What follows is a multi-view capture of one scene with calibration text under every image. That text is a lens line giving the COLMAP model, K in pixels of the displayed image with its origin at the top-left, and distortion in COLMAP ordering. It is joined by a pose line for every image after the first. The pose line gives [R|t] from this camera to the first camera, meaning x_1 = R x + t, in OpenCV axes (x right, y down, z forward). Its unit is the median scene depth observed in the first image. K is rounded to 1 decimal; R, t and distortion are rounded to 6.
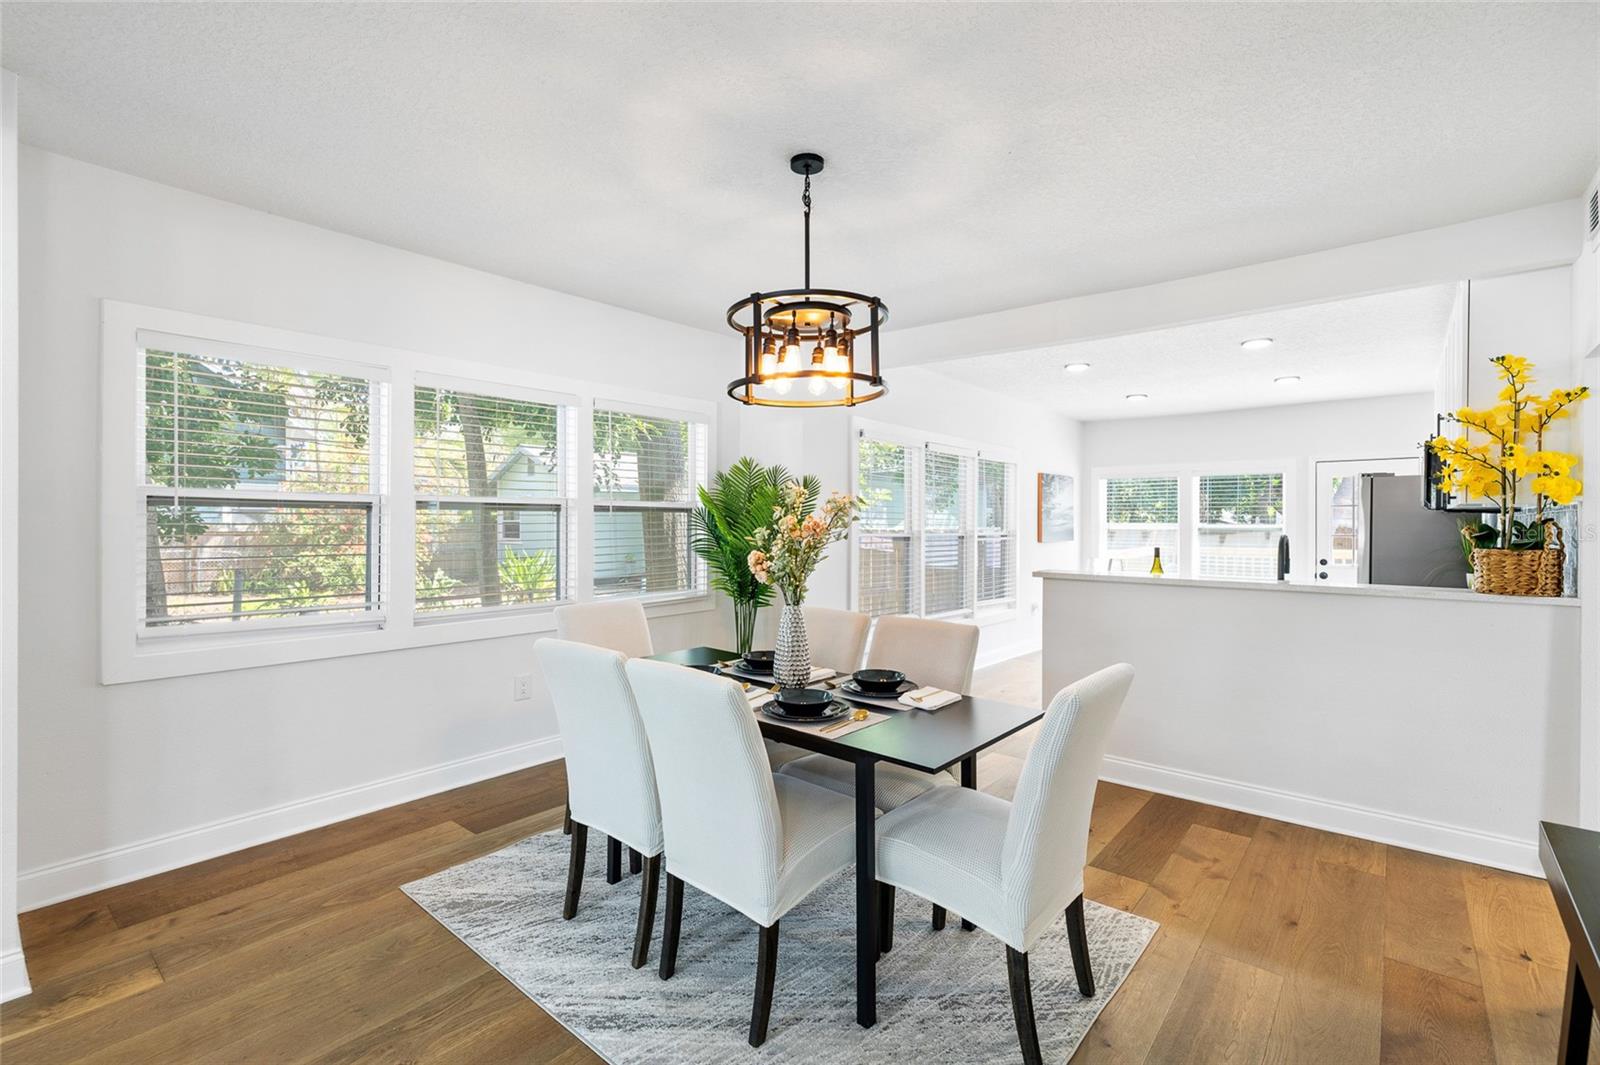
lens RADIAL K [[728.4, 0, 788.7], [0, 728.4, 524.6], [0, 0, 1]] dist [-0.009930, 0.002031]
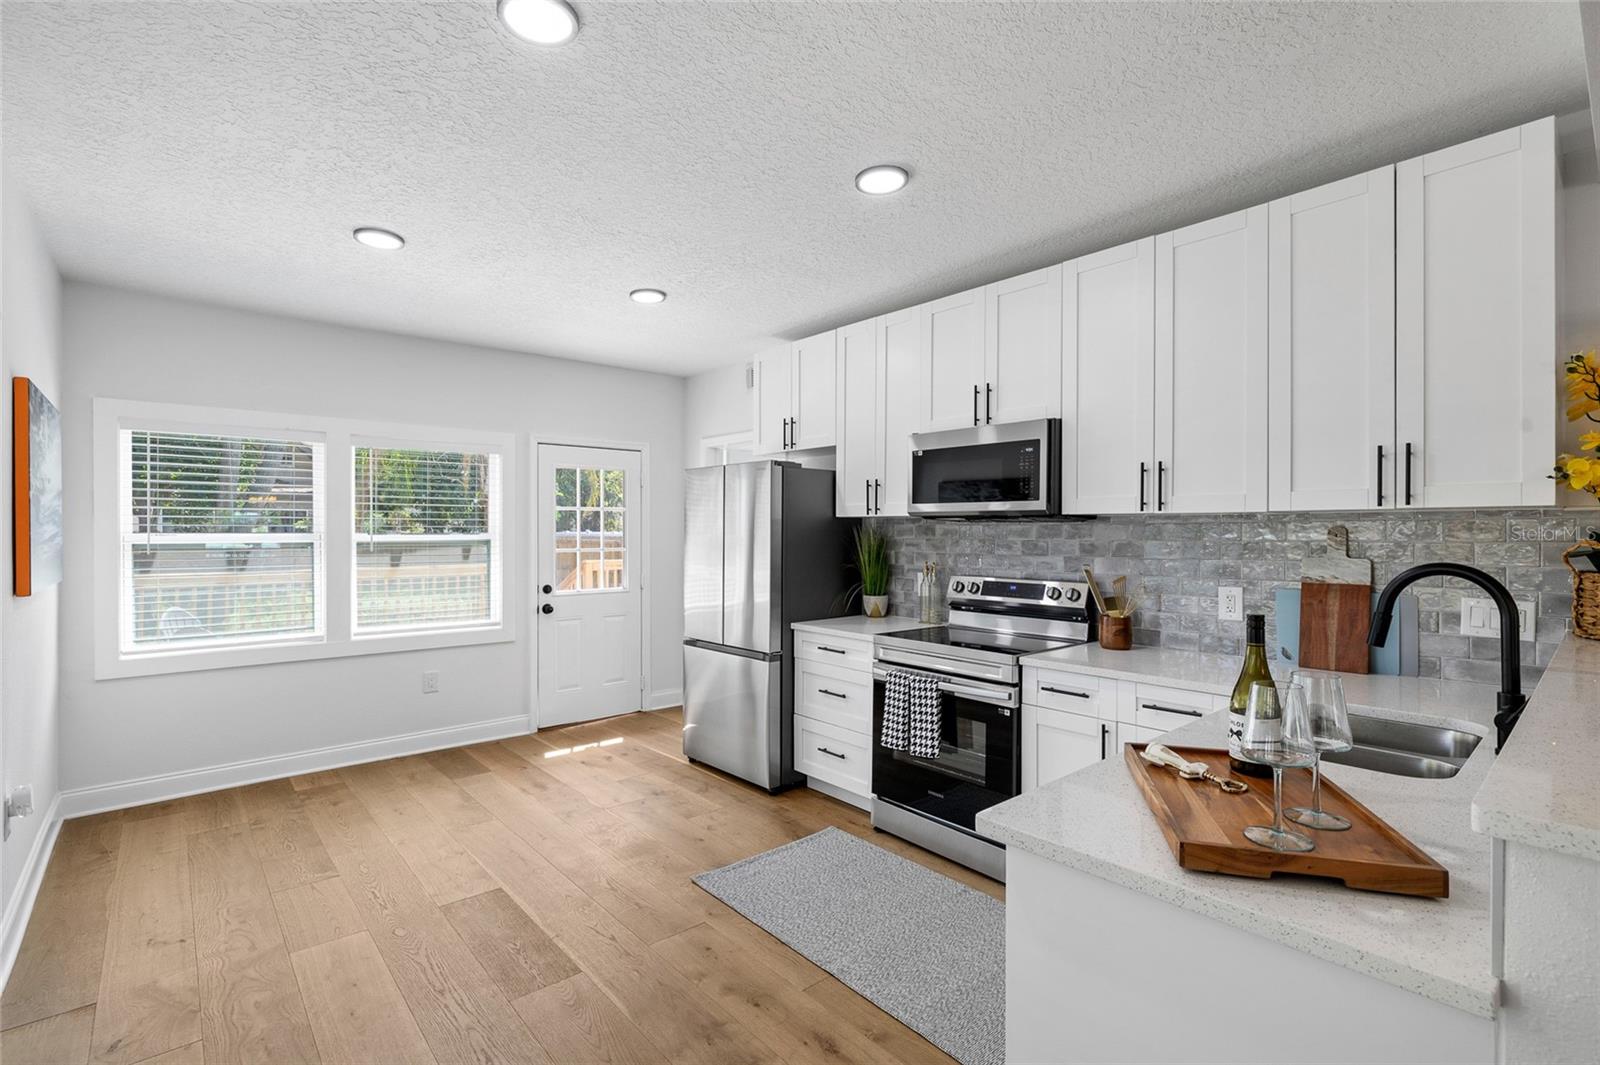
lens RADIAL K [[728.4, 0, 794.4], [0, 728.4, 535.6], [0, 0, 1]] dist [-0.009930, 0.002031]
pose [[0.152530, -0.006380, 0.988278, 0.090643], [0.002859, 0.999978, 0.006015, -0.002791], [-0.988295, 0.001908, 0.152545, 0.659723]]
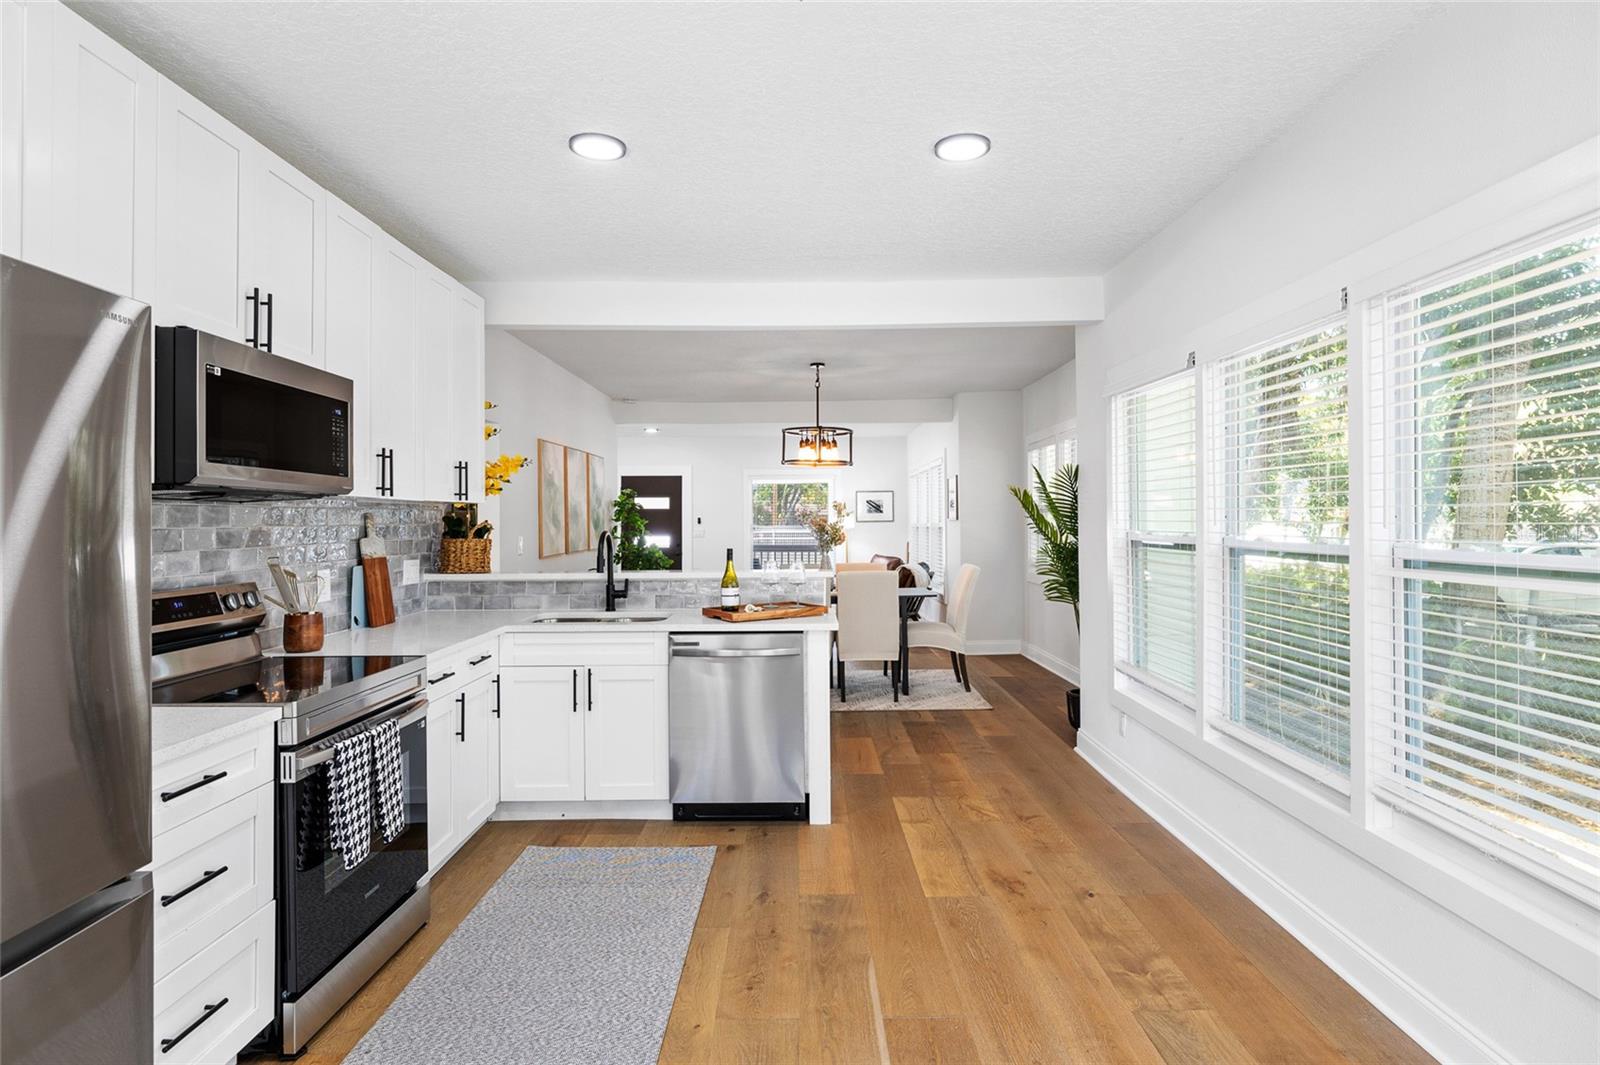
lens RADIAL K [[836.6, 0, 804.0], [0, 836.6, 512.8], [0, 0, 1]] dist [-0.006117, 0.000502]
pose [[-0.758076, -0.006700, -0.652132, 0.605441], [-0.001229, 0.999960, -0.008845, -0.000342], [0.652165, -0.005903, -0.758054, 1.012582]]
